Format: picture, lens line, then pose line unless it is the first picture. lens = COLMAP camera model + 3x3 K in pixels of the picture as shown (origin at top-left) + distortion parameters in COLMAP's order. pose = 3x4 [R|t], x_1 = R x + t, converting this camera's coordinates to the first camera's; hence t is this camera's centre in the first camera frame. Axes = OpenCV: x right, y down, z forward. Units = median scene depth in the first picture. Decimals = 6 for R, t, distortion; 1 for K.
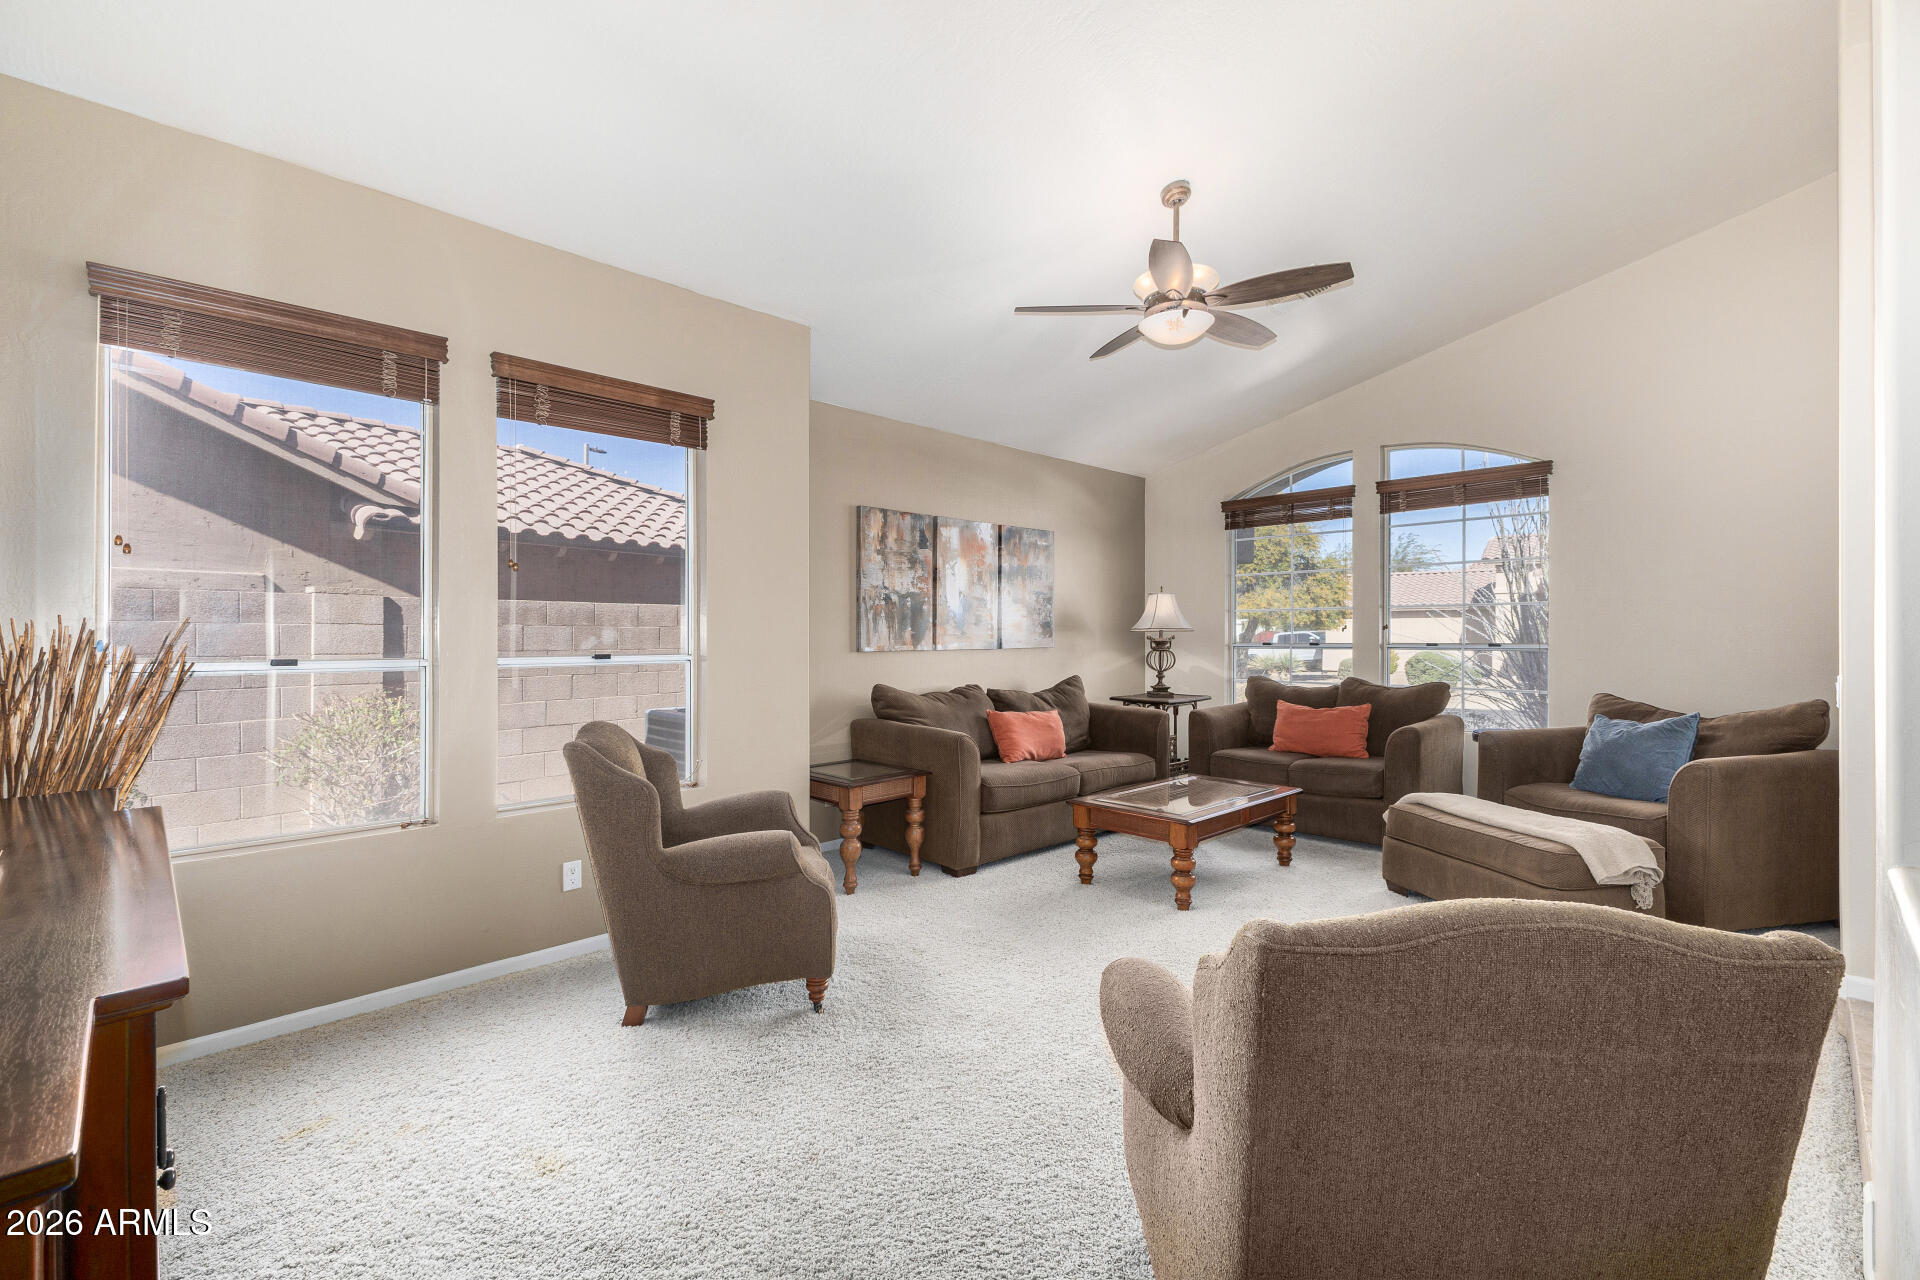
lens RADIAL K [[830.3, 0, 956.1], [0, 830.3, 637.7], [0, 0, 1]] dist [0.013391, -0.003798]
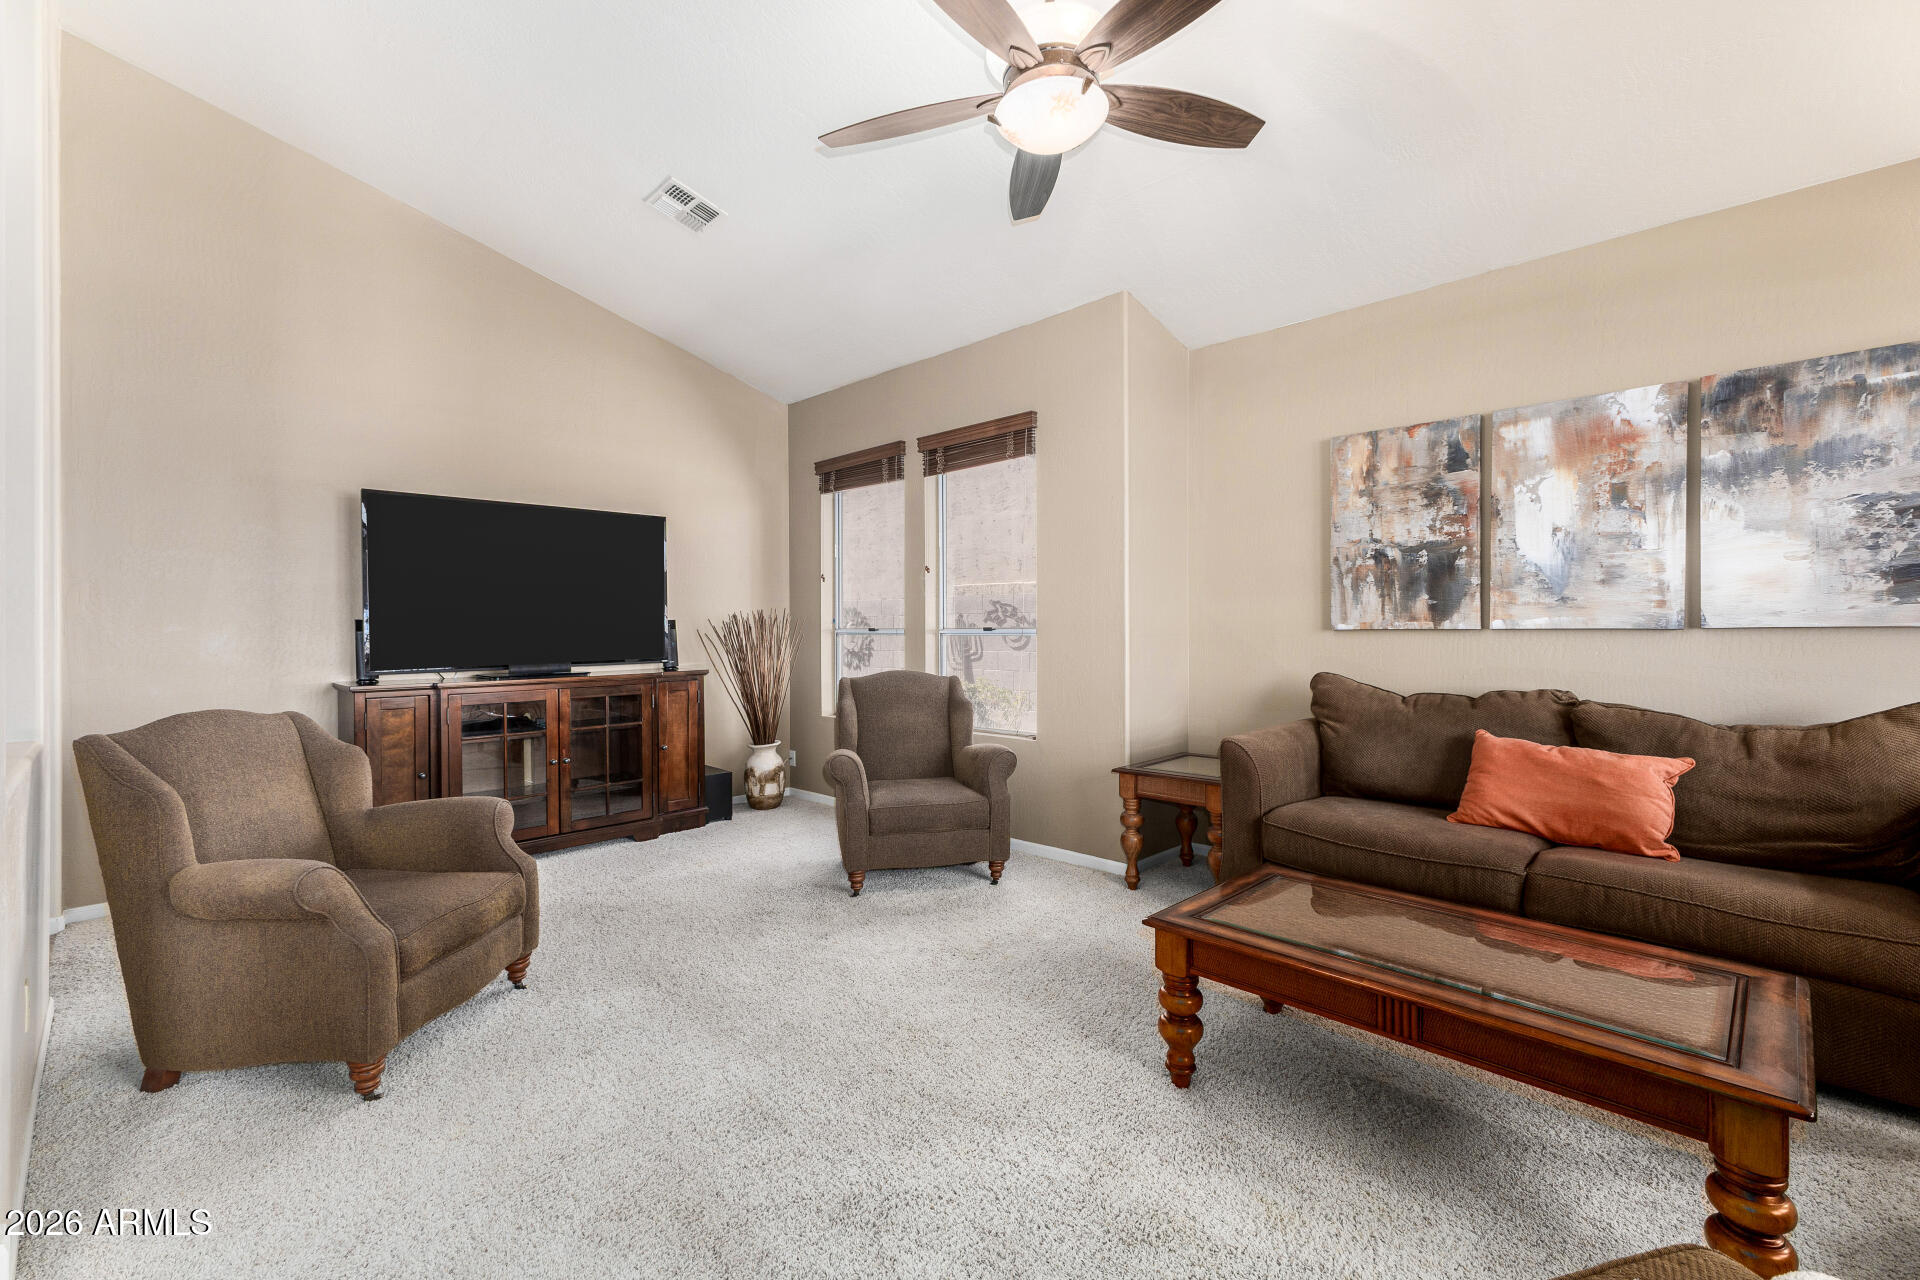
lens RADIAL K [[830.3, 0, 956.1], [0, 830.3, 633.1], [0, 0, 1]] dist [0.013391, -0.003798]
pose [[0.021549, 0.006044, -0.999750, 0.601183], [0.003884, 0.999974, 0.006129, 0.013076], [0.999760, -0.004015, 0.021525, 0.598130]]
